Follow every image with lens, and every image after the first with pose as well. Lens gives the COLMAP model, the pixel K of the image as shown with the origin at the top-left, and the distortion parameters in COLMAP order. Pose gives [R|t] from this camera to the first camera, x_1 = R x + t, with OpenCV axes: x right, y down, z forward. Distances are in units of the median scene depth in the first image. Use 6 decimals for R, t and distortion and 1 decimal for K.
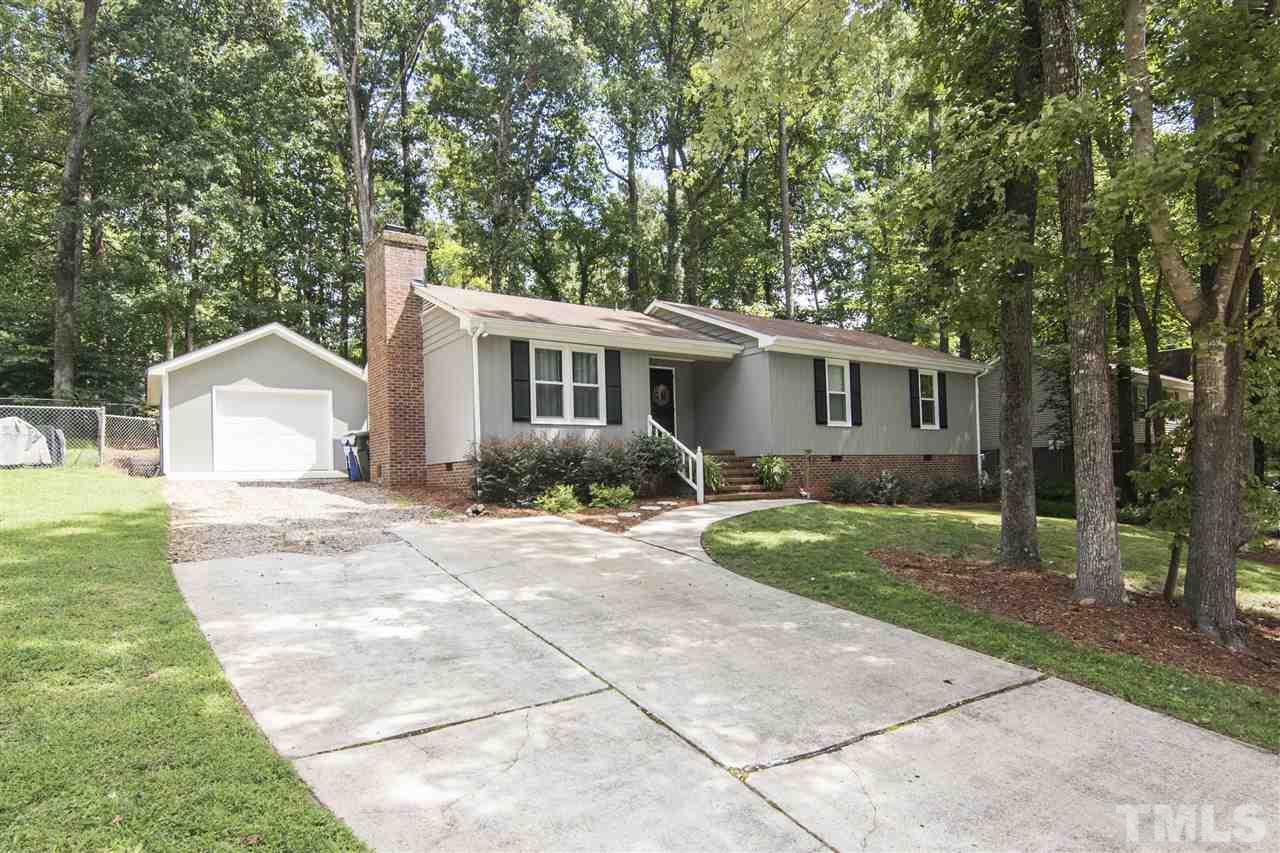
lens RADIAL K [[620.9, 0, 636.7], [0, 620.9, 423.1], [0, 0, 1]] dist [-0.014293, -0.001319]
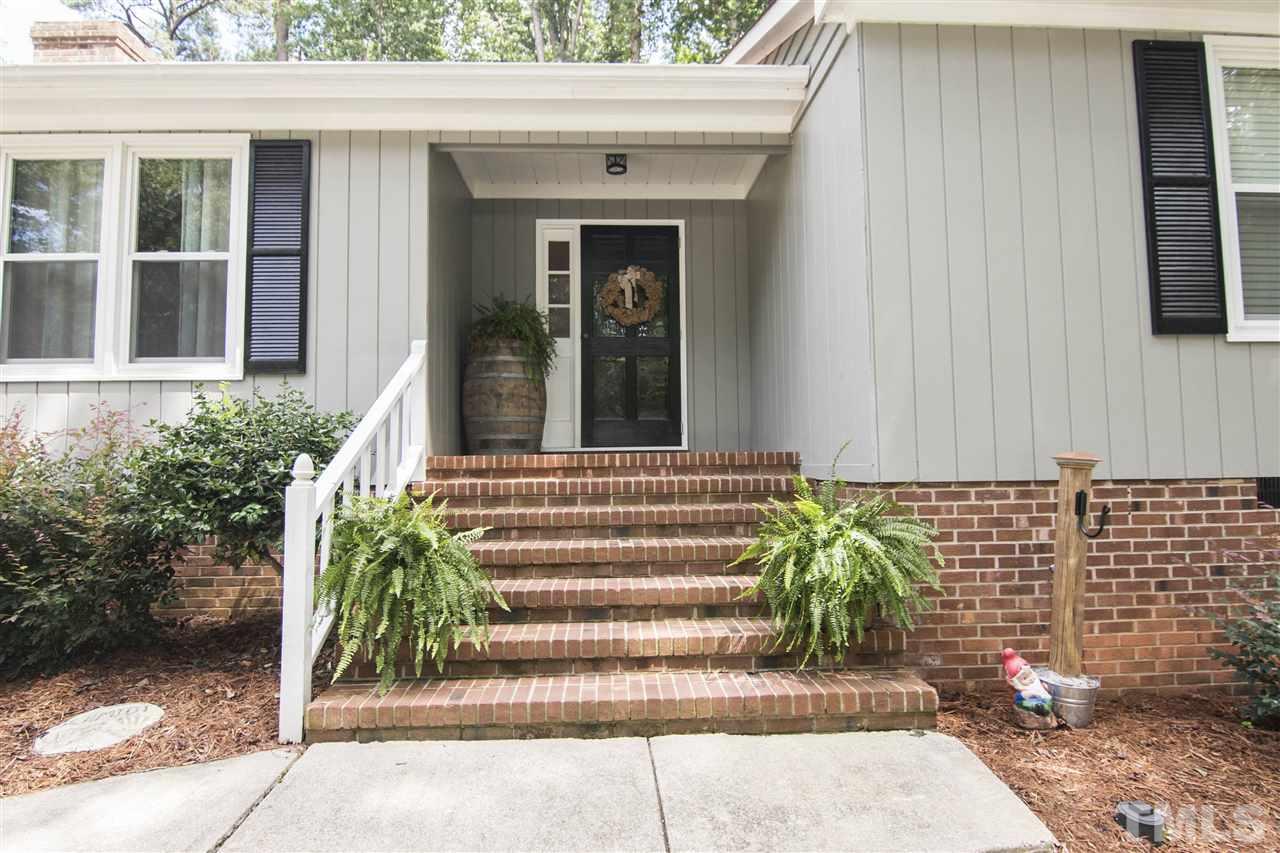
lens RADIAL K [[620.9, 0, 636.7], [0, 620.9, 423.1], [0, 0, 1]] dist [-0.014293, -0.001319]
pose [[0.856309, -0.007931, -0.516403, 0.276267], [0.033520, 0.998627, 0.040248, 0.019835], [0.515375, -0.051774, 0.855399, 0.809744]]
